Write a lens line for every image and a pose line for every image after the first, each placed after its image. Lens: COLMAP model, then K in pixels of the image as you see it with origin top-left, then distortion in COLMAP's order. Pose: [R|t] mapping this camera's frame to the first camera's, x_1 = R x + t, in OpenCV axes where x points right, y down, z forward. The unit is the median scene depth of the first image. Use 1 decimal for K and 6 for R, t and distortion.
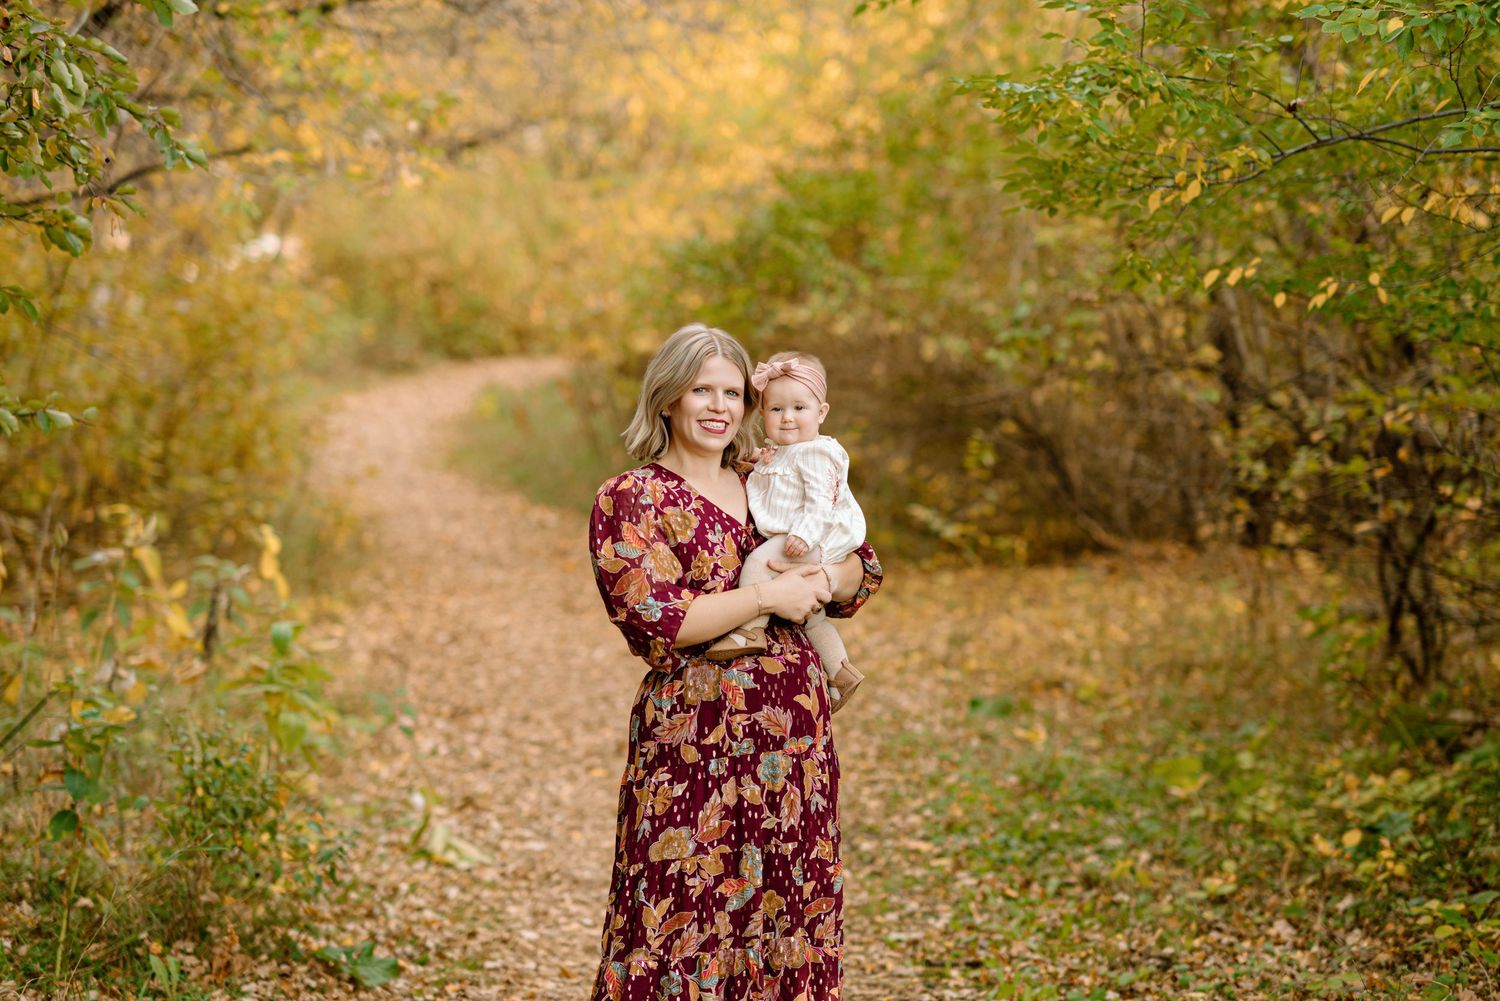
lens RADIAL K [[3602.0, 0, 757.9], [0, 3602.0, 502.2], [0, 0, 1]] dist [0.493910, -4.163996]
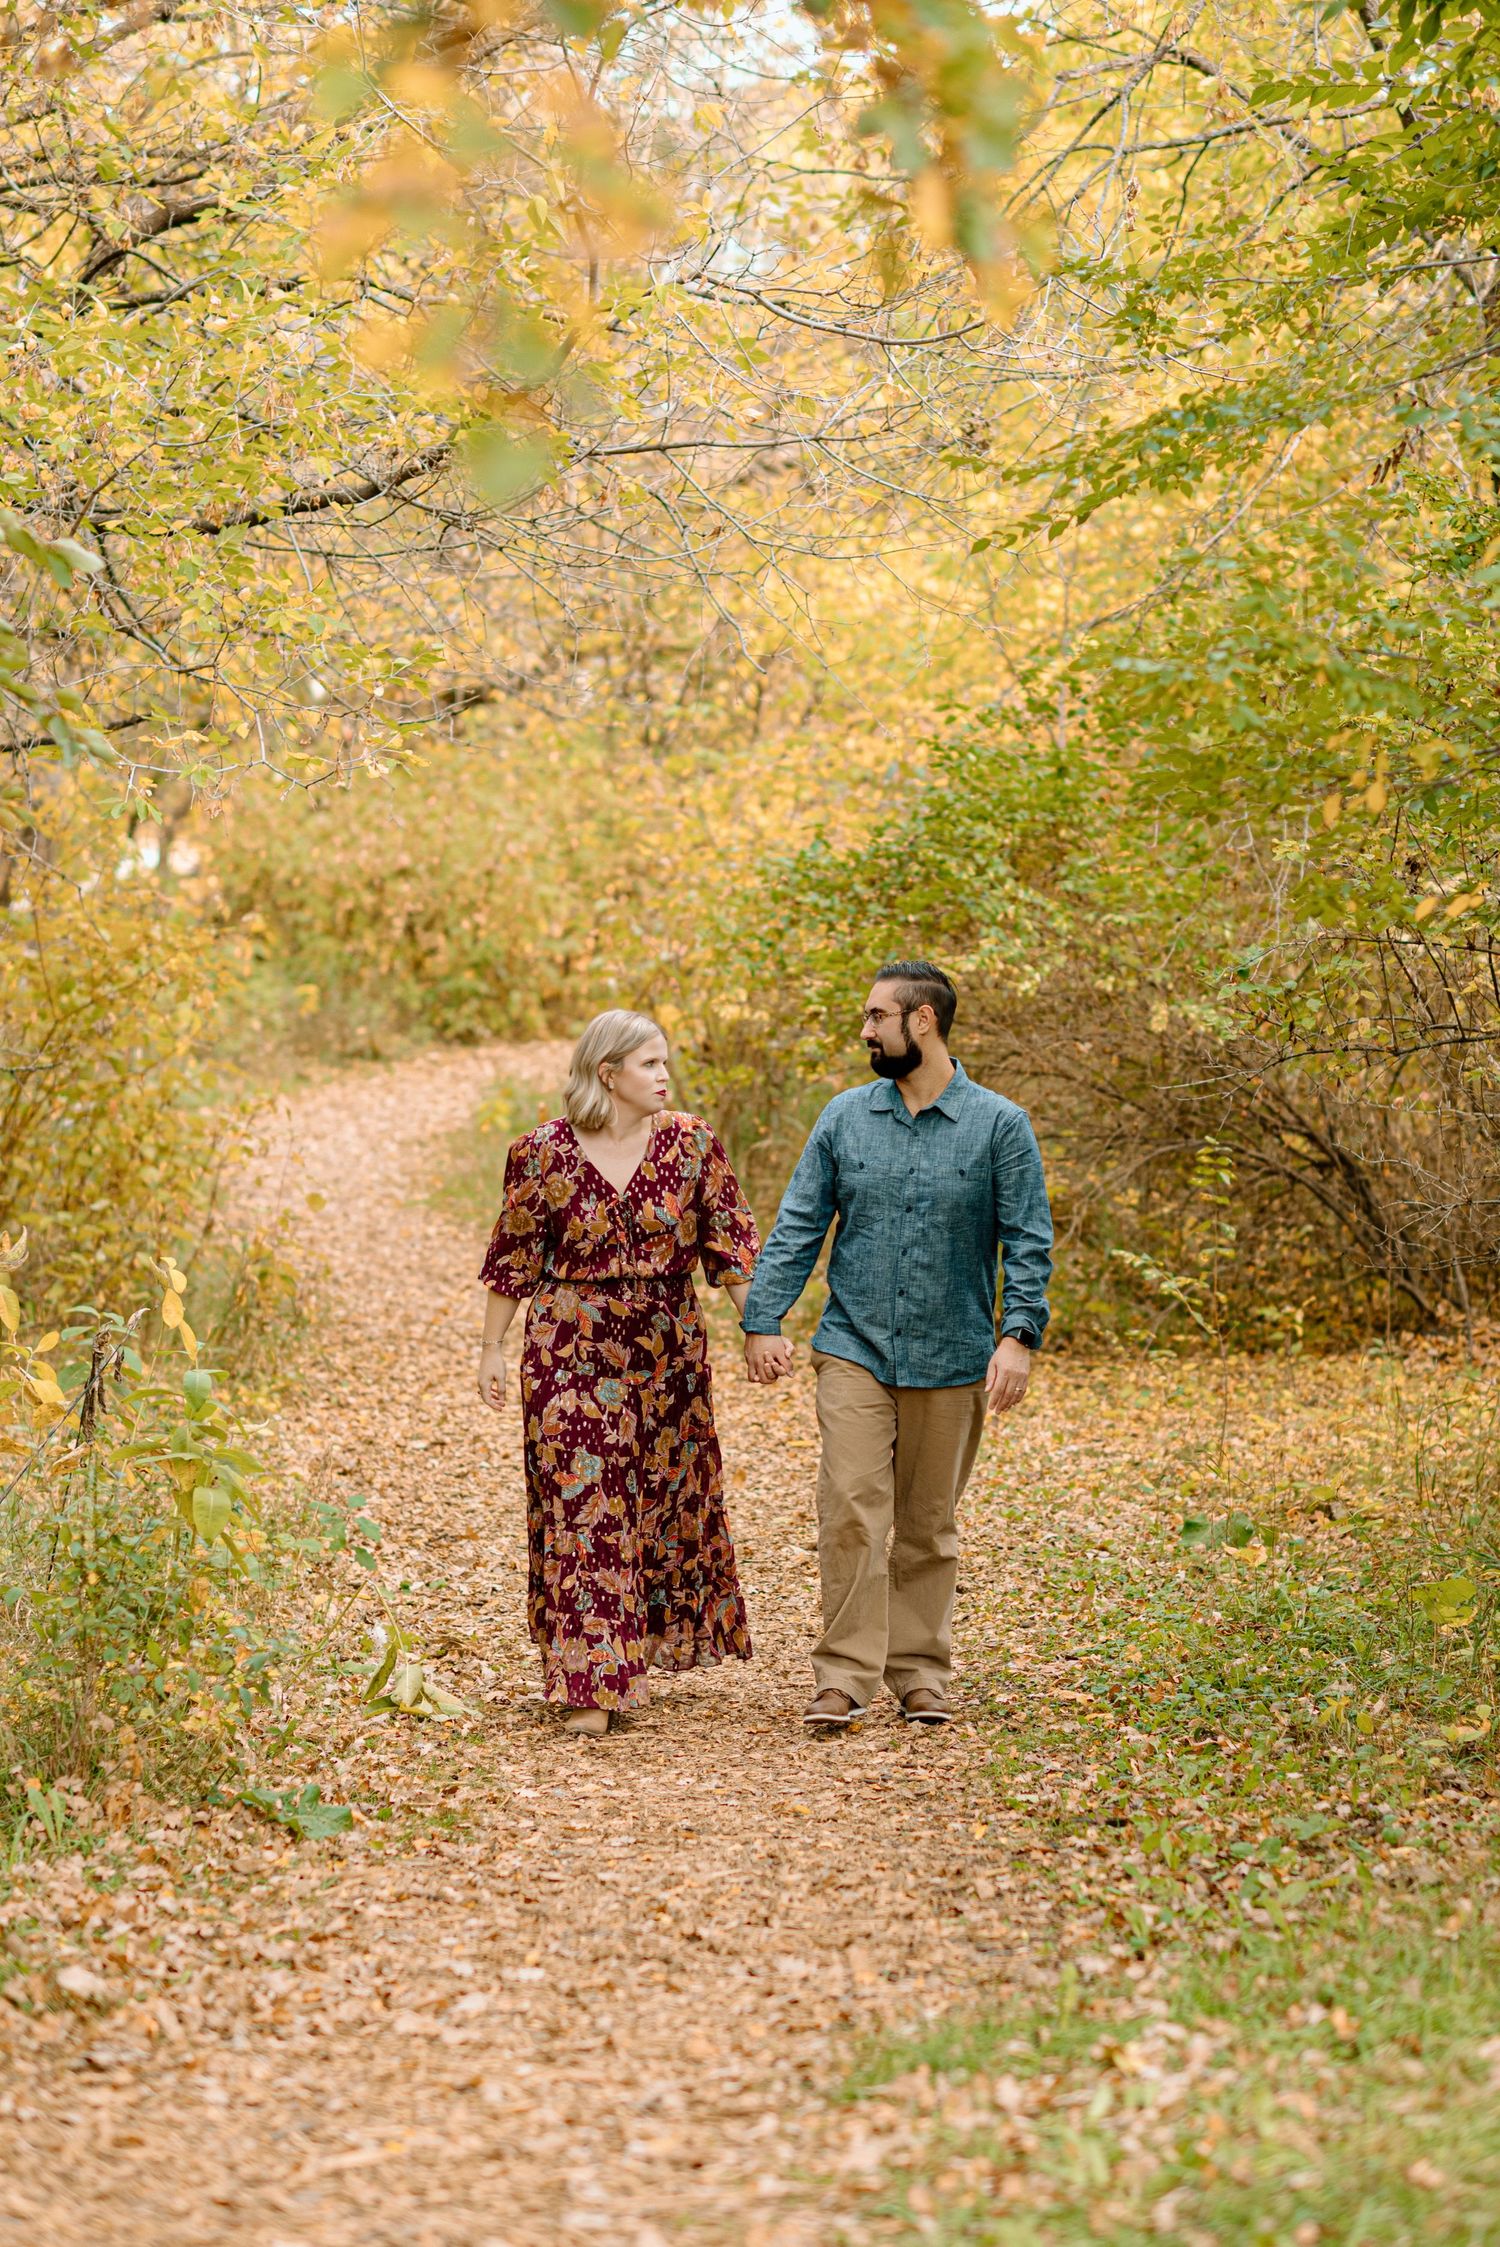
lens RADIAL K [[6325.8, 0, 847.3], [0, 6325.8, 1109.2], [0, 0, 1]] dist [0.445292, -2.475612]
pose [[0.999753, 0.002506, -0.022061, 0.027708], [-0.003197, 0.999503, -0.031377, 0.018578], [0.021971, 0.031440, 0.999264, -0.272196]]
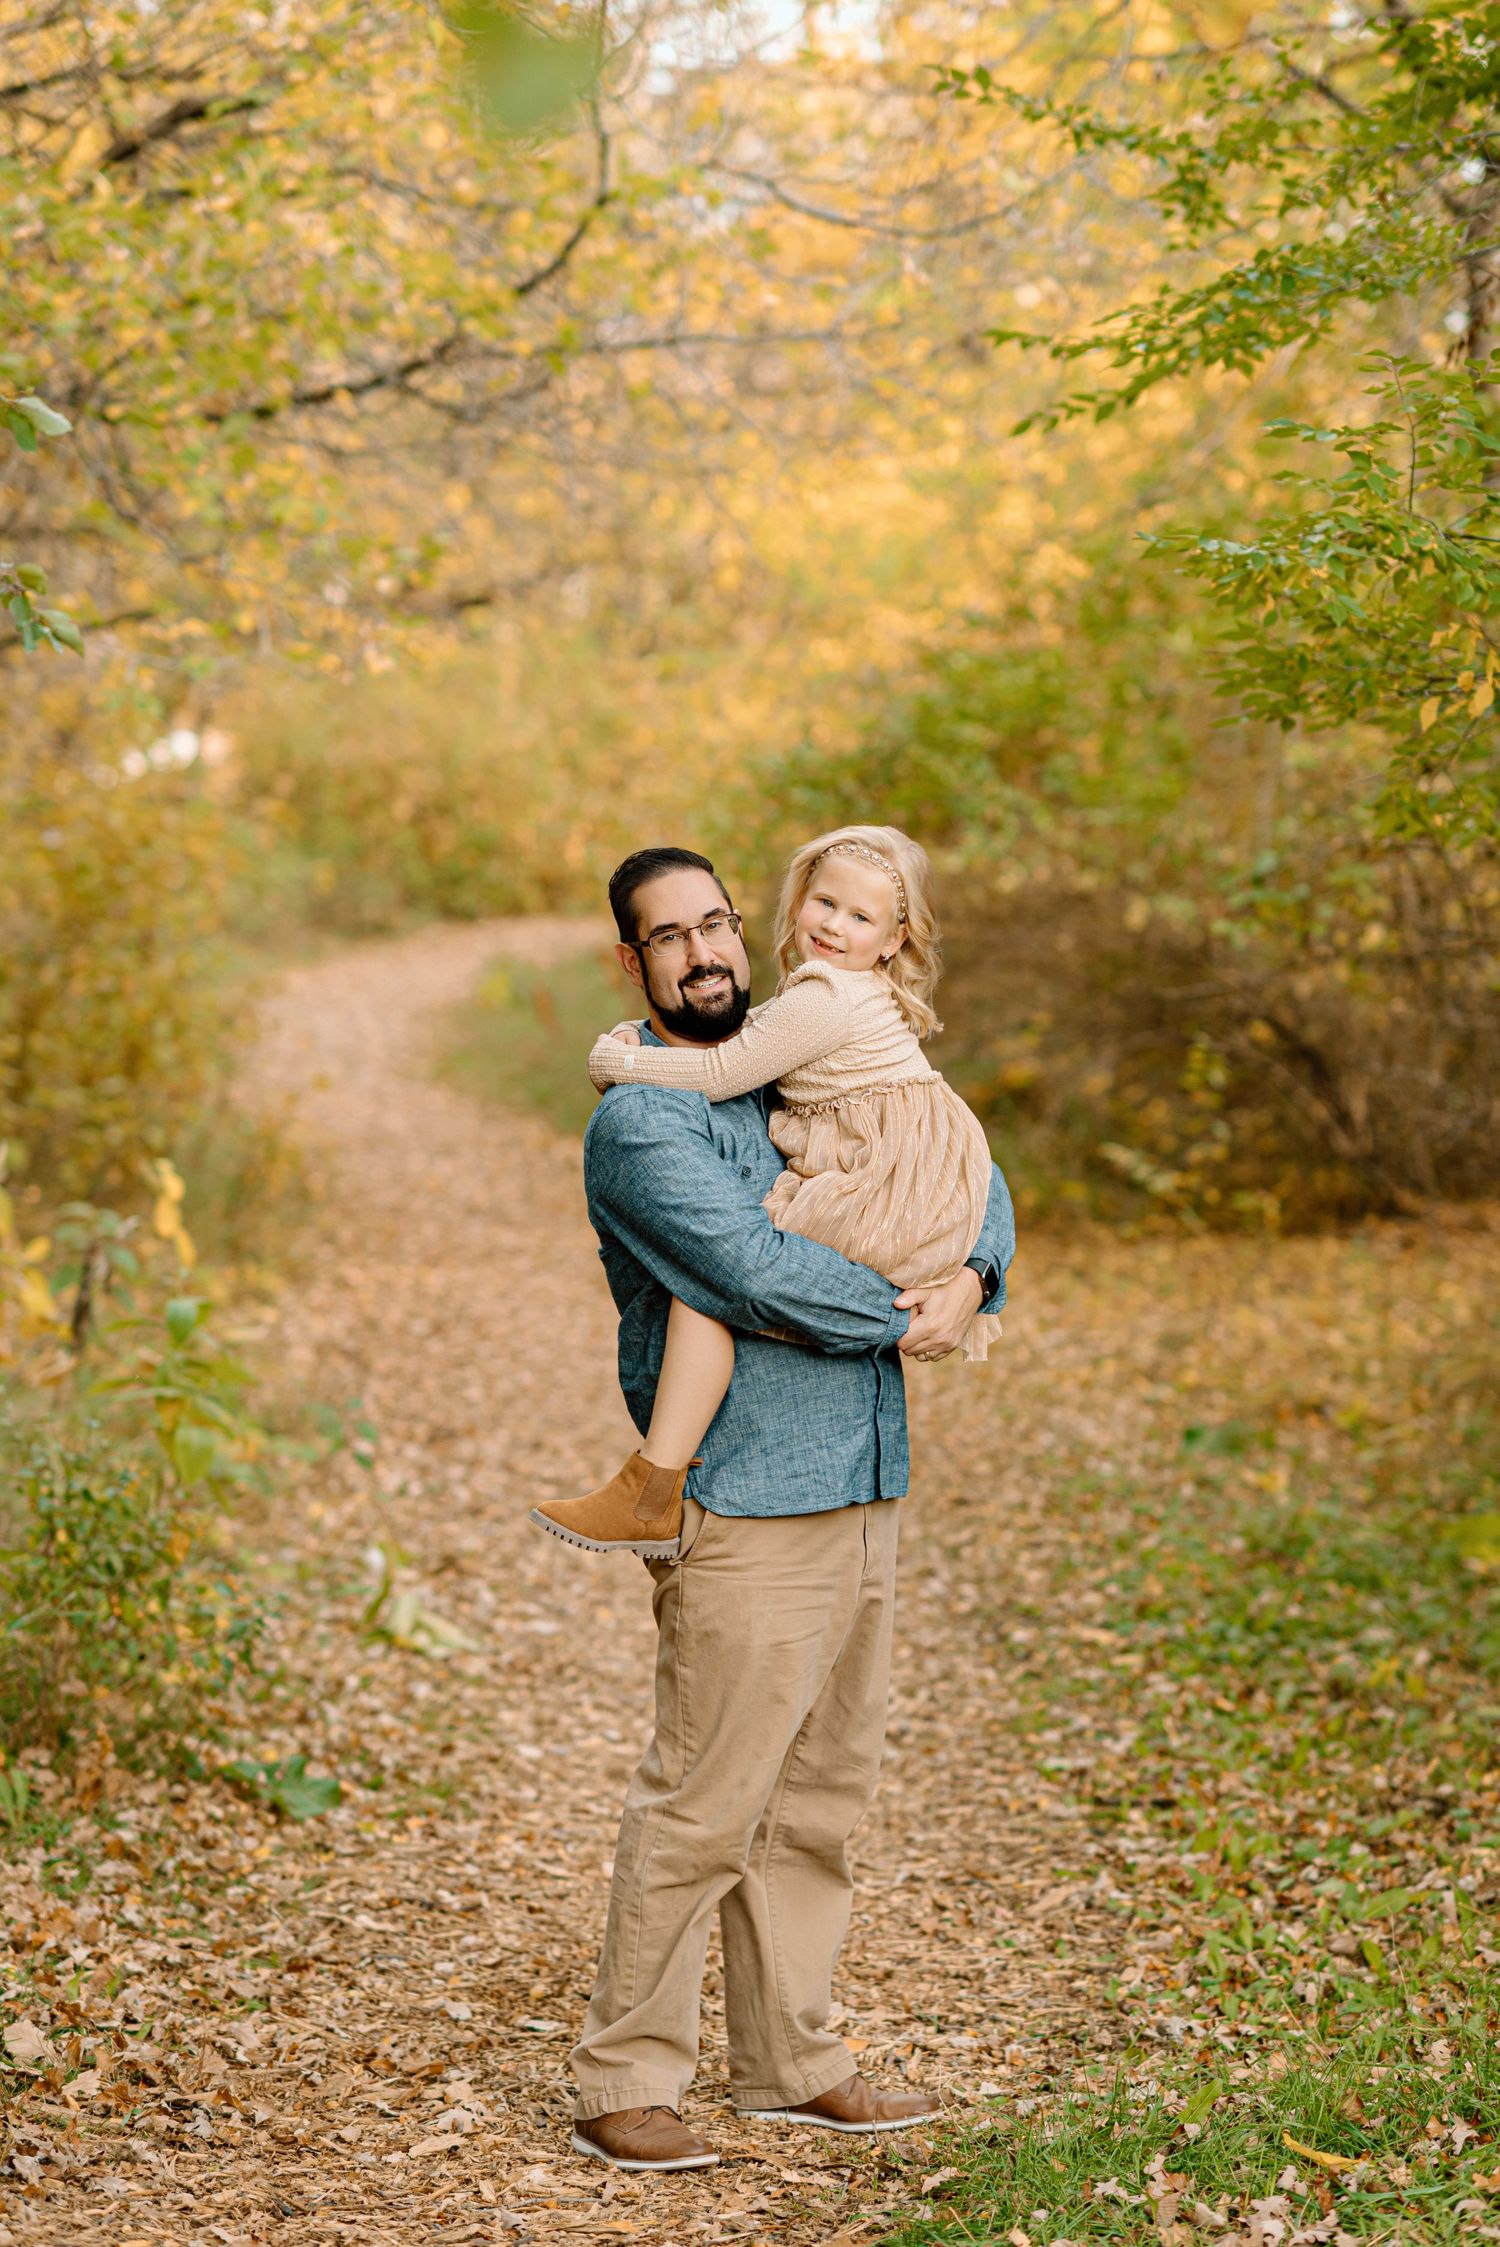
lens RADIAL K [[5405.7, 0, 767.4], [0, 5405.7, 1118.0], [0, 0, 1]] dist [0.531307, -4.855960]
pose [[0.999564, 0.013660, -0.026158, 0.007760], [-0.013745, 0.999901, -0.003076, 0.000067], [0.026113, 0.003434, 0.999653, -0.041131]]
